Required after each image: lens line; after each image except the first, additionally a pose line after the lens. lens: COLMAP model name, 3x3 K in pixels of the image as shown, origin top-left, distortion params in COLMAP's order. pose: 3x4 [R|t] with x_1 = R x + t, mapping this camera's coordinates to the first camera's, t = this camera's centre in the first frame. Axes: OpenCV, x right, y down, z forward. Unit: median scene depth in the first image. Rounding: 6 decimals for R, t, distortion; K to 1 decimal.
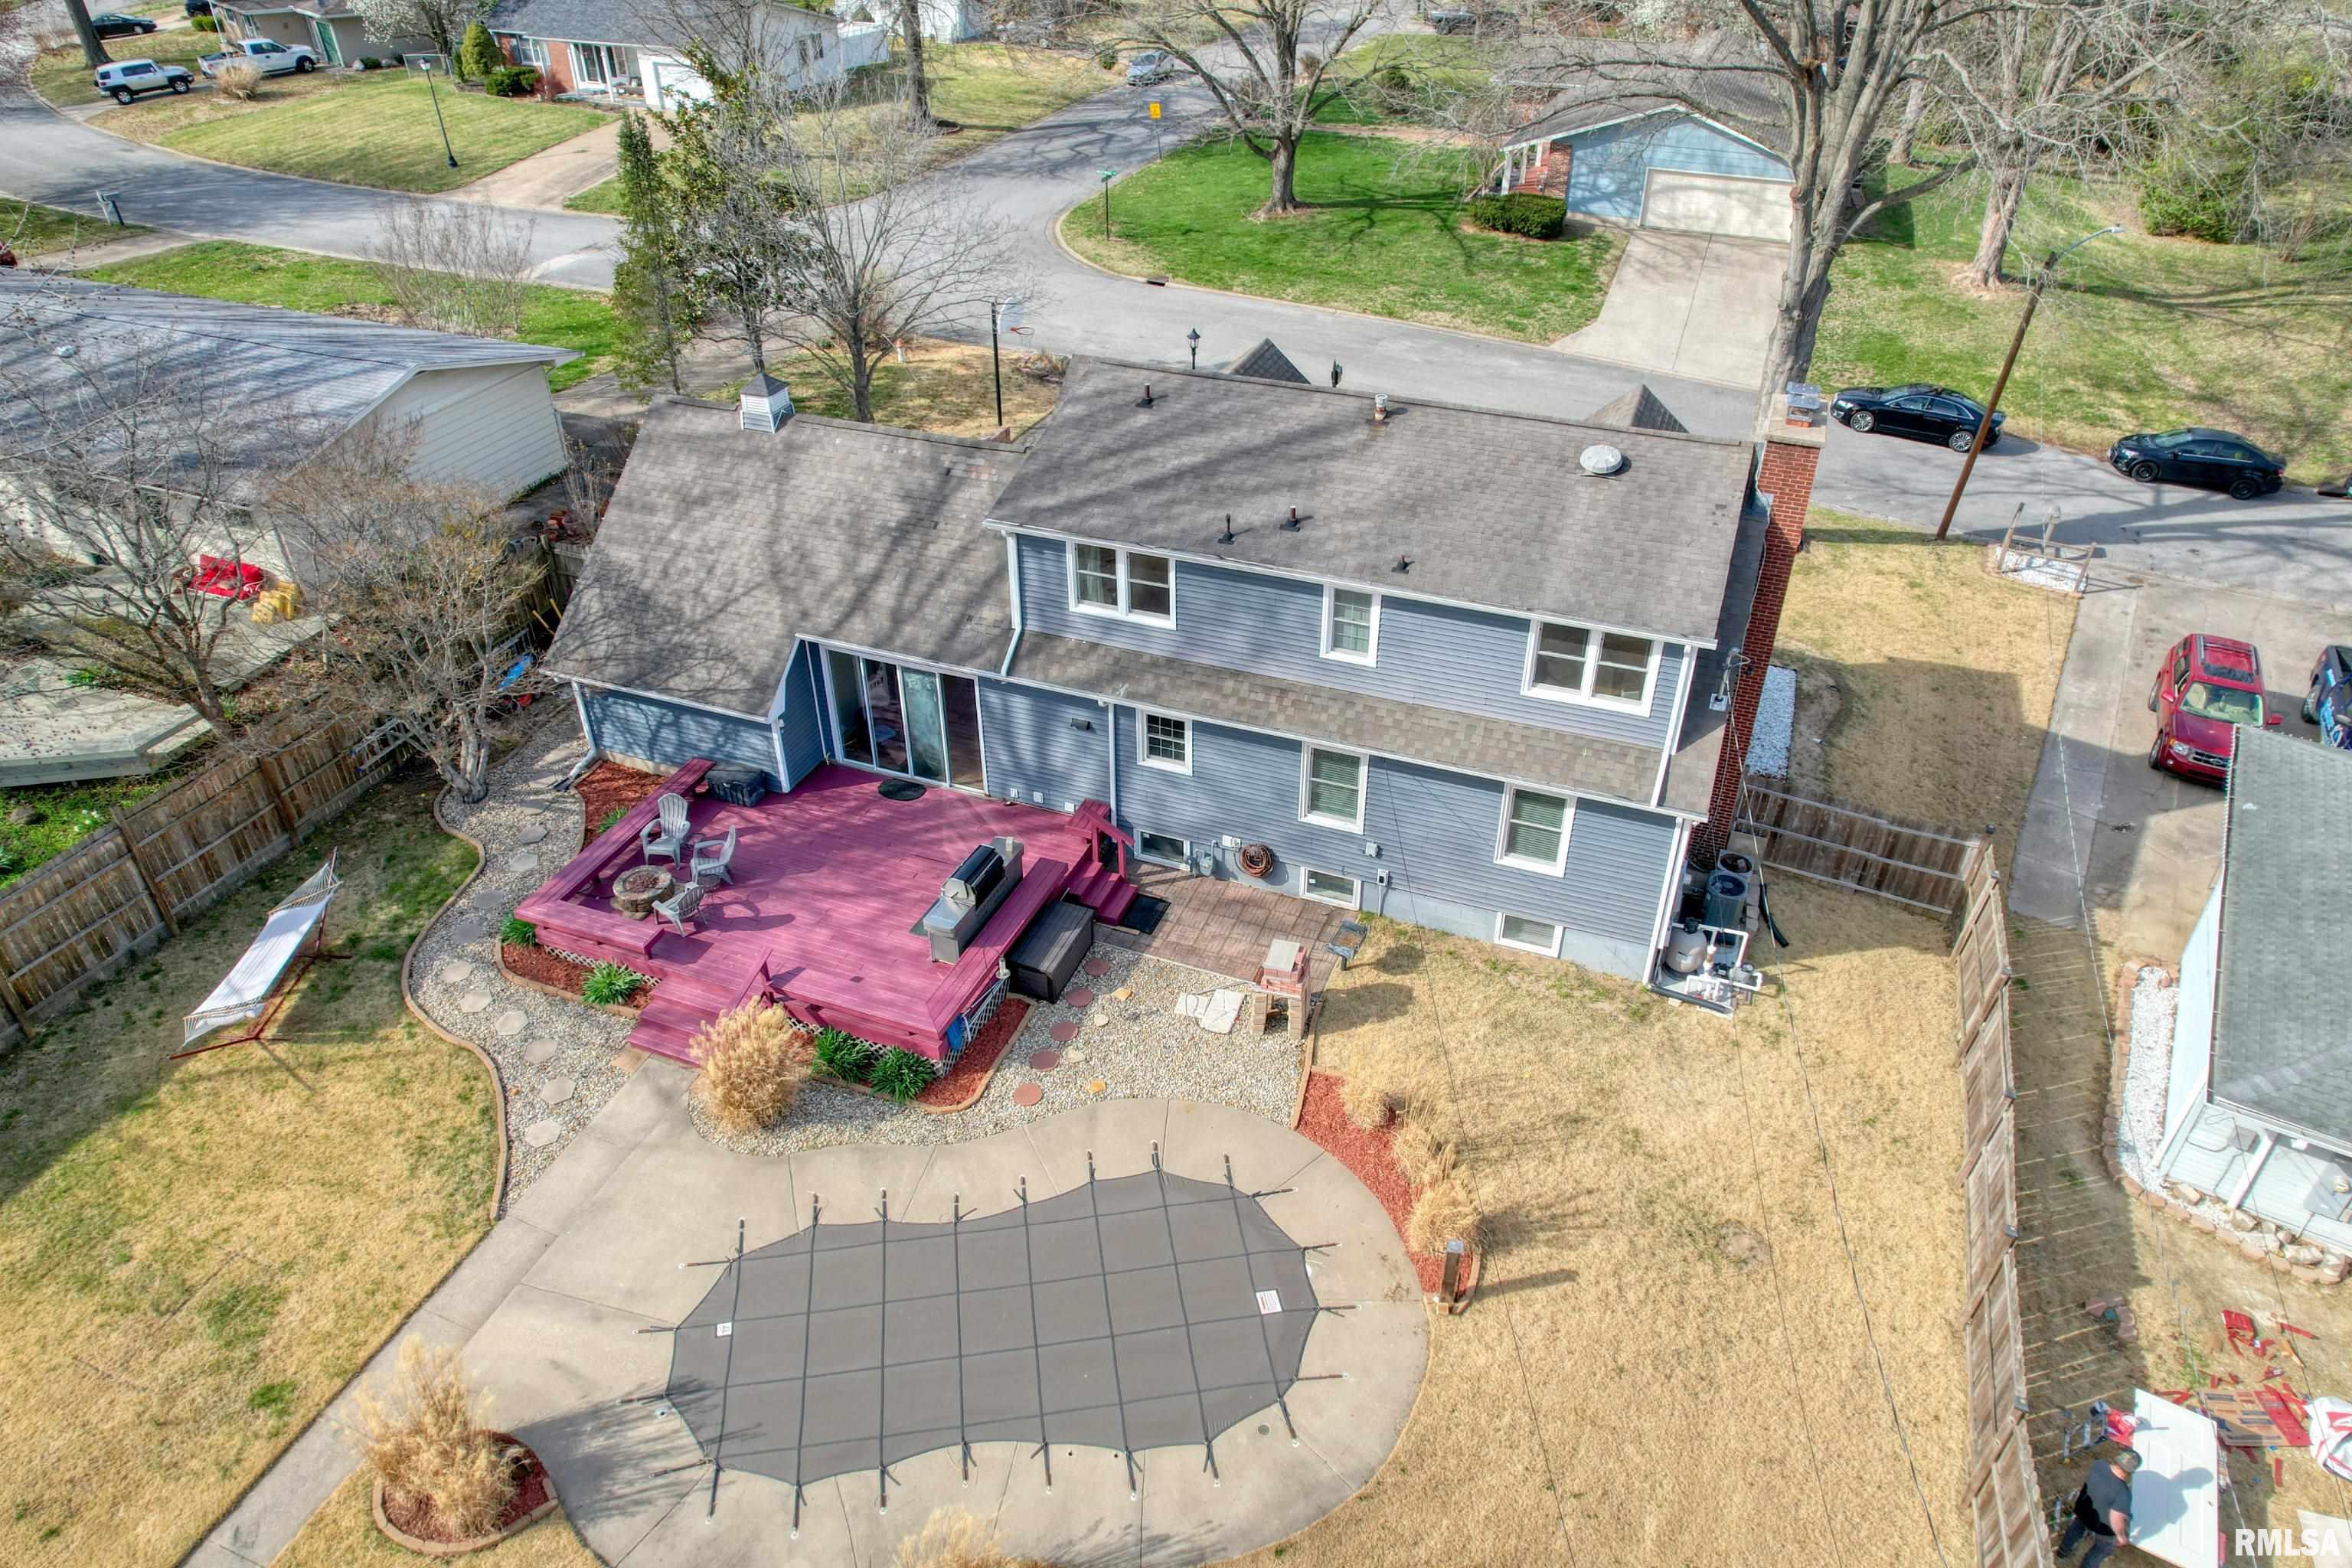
lens RADIAL K [[1490.7, 0, 1190.7], [0, 1490.7, 765.1], [0, 0, 1]] dist [-0.074623, 0.062991]
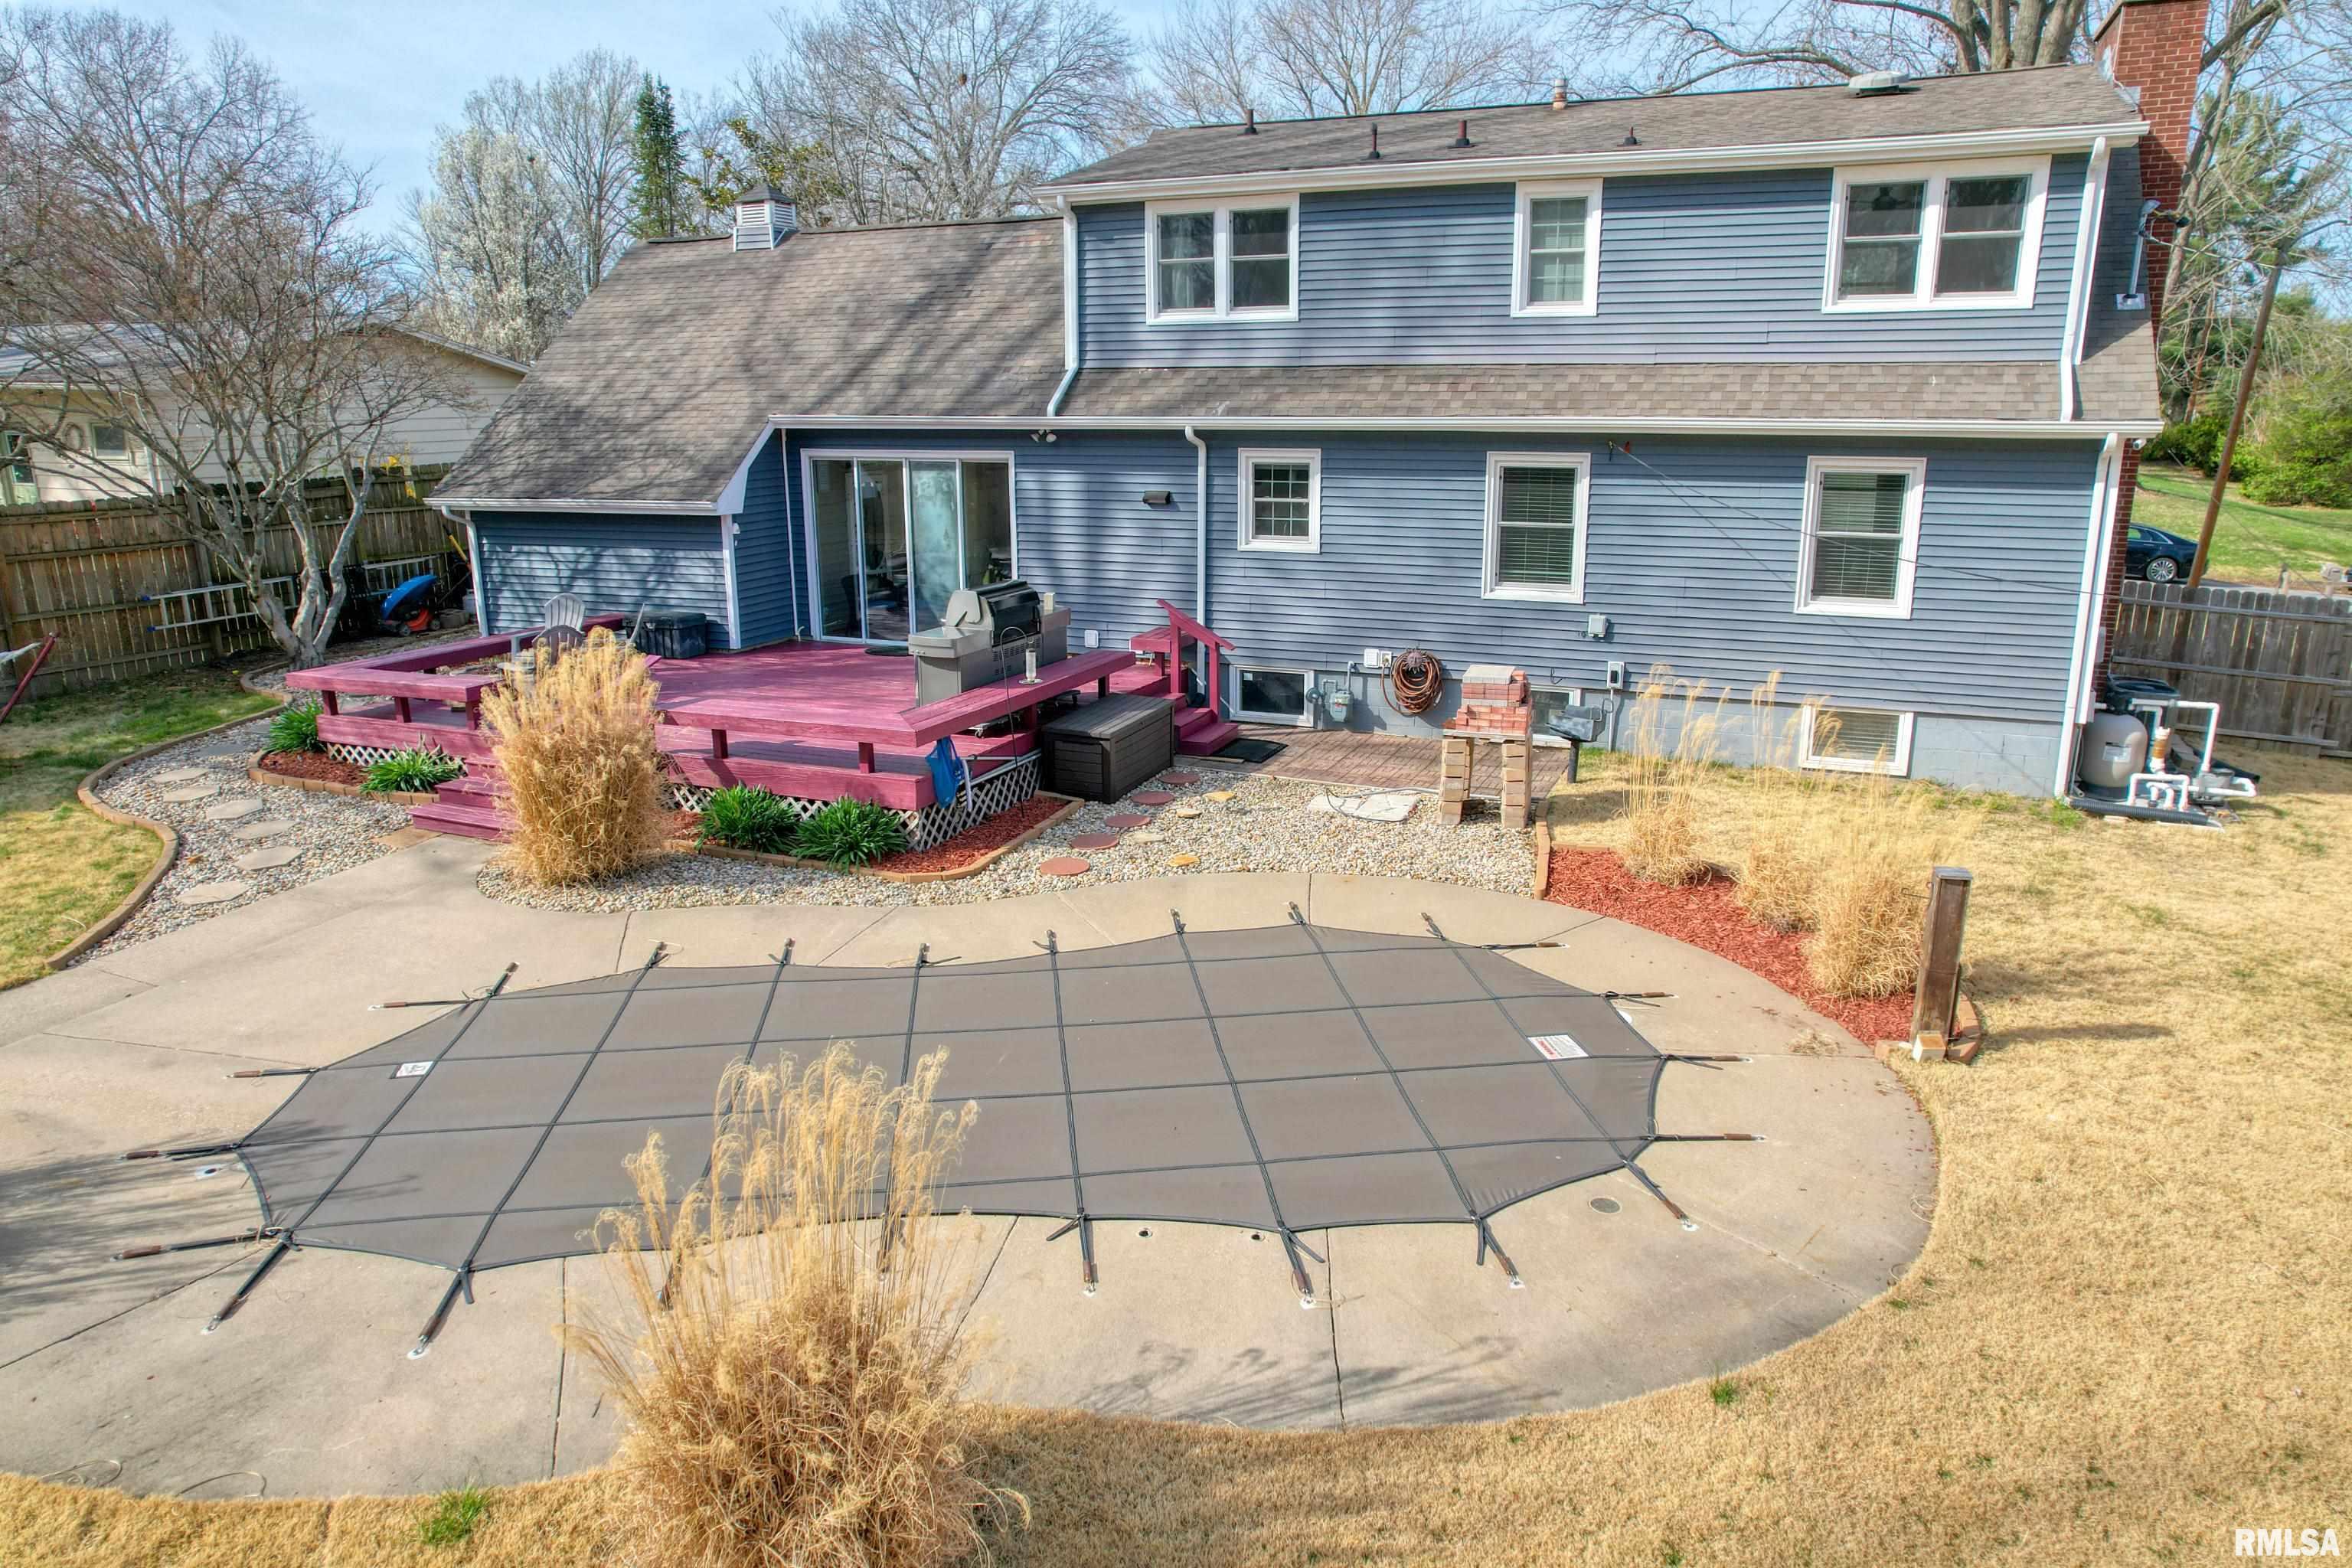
lens RADIAL K [[1490.7, 0, 1193.1], [0, 1490.7, 783.1], [0, 0, 1]] dist [-0.074623, 0.062991]
pose [[0.999664, 0.000023, -0.025919, -0.040846], [-0.008442, 0.945758, -0.324763, 0.342216], [0.024506, 0.324872, 0.945440, 0.404141]]
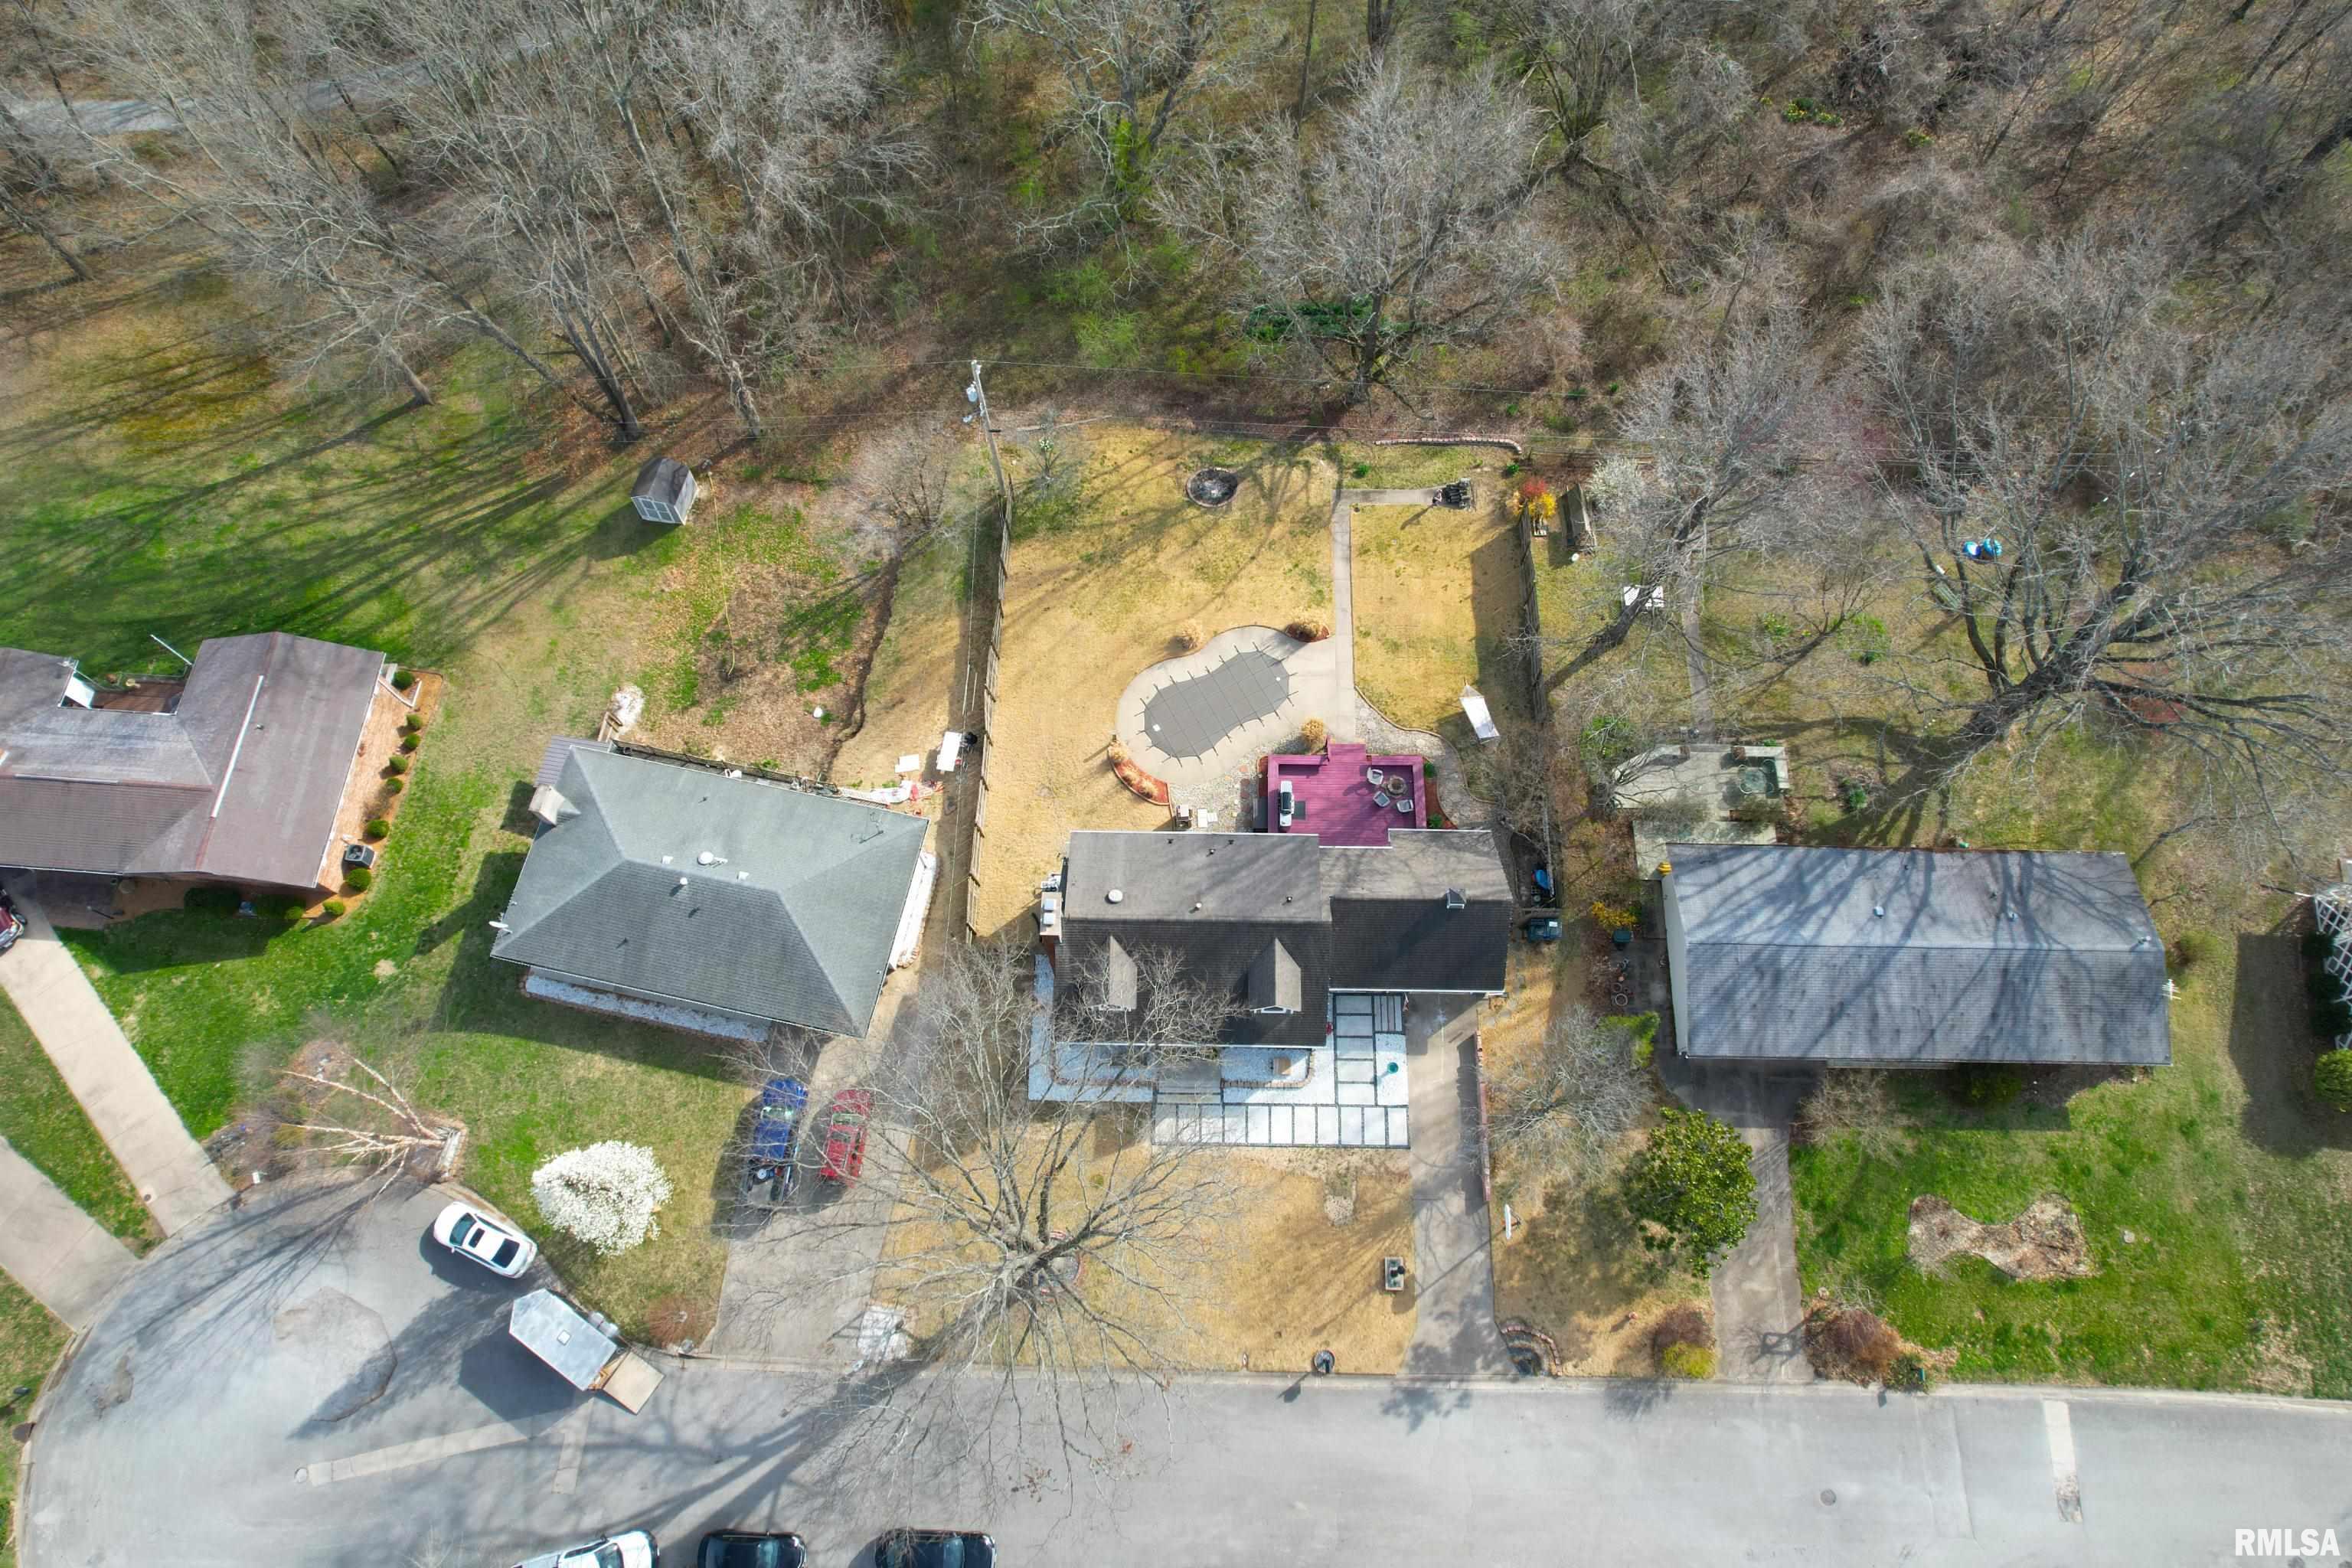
lens RADIAL K [[1490.7, 0, 1185.5], [0, 1490.7, 776.1], [0, 0, 1]] dist [-0.074623, 0.062991]
pose [[-0.940826, 0.315050, -0.124862, 0.410035], [-0.190018, -0.185341, 0.964128, -2.788010], [0.280606, 0.930802, 0.234239, 0.153927]]
